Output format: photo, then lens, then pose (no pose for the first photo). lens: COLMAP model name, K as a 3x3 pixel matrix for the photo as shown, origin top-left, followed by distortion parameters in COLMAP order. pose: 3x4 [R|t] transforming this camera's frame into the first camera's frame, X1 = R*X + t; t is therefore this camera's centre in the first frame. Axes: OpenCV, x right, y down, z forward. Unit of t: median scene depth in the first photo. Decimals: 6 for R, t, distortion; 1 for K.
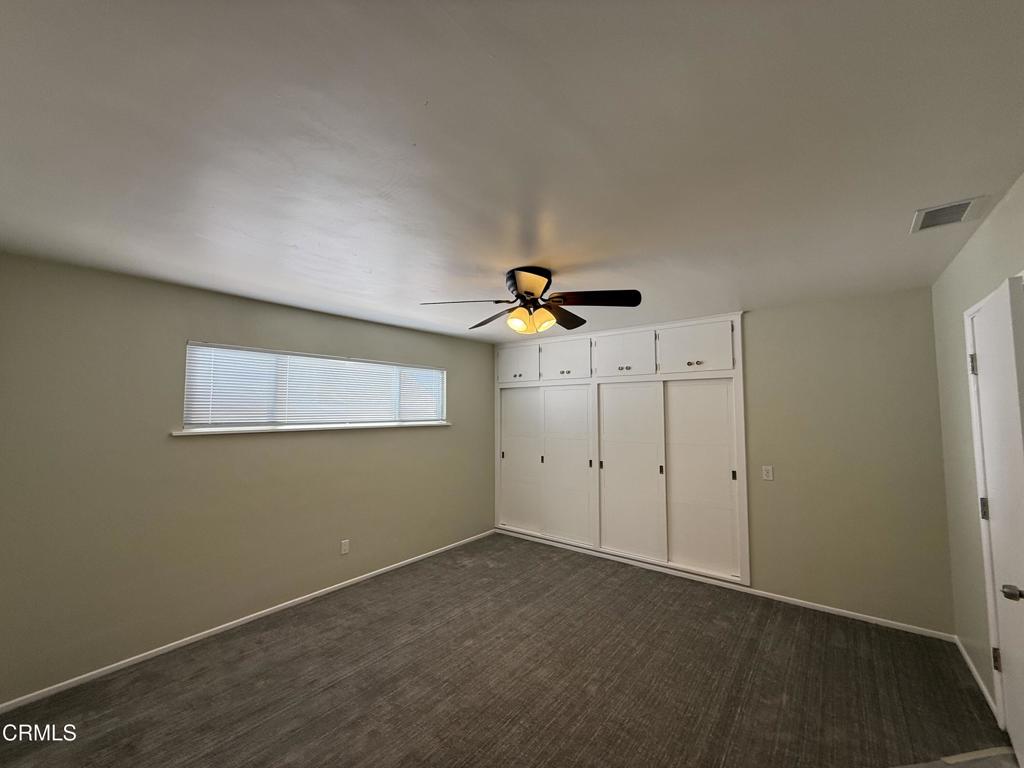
lens RADIAL K [[407.0, 0, 508.2], [0, 407.0, 382.7], [0, 0, 1]] dist [-0.001746, 0.000767]
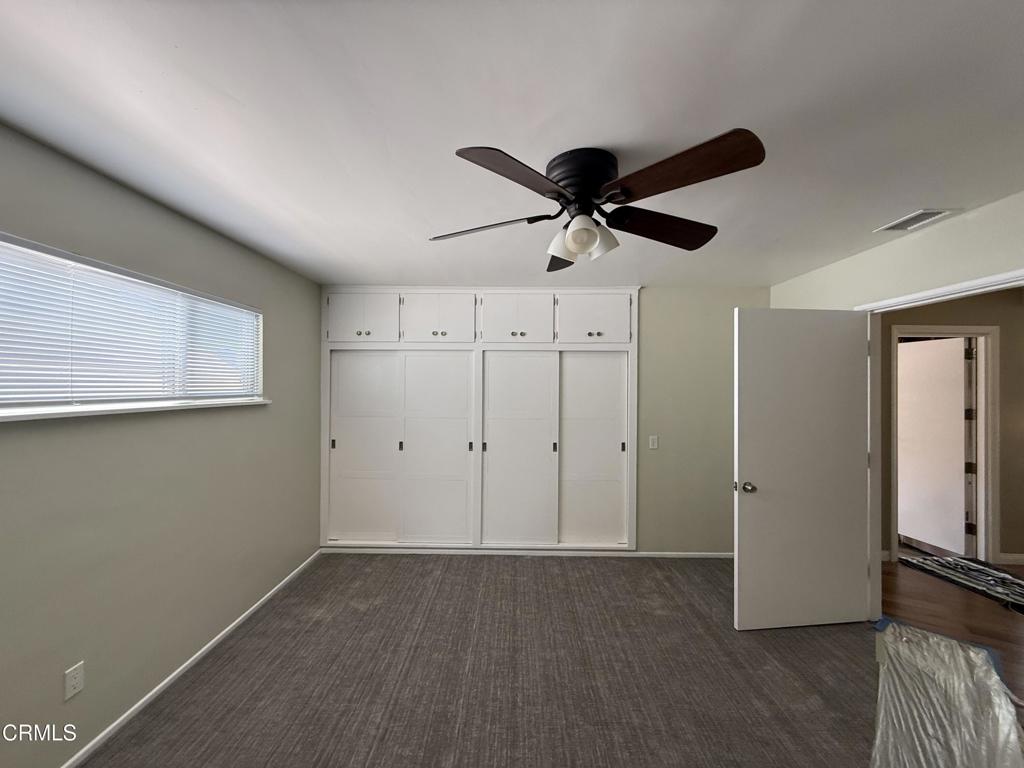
lens RADIAL K [[407.0, 0, 508.0], [0, 407.0, 383.4], [0, 0, 1]] dist [-0.001746, 0.000767]
pose [[0.790291, 0.010575, 0.612640, -0.261946], [-0.049645, 0.997669, 0.046821, 0.030033], [-0.610717, -0.067417, 0.788974, 0.329385]]
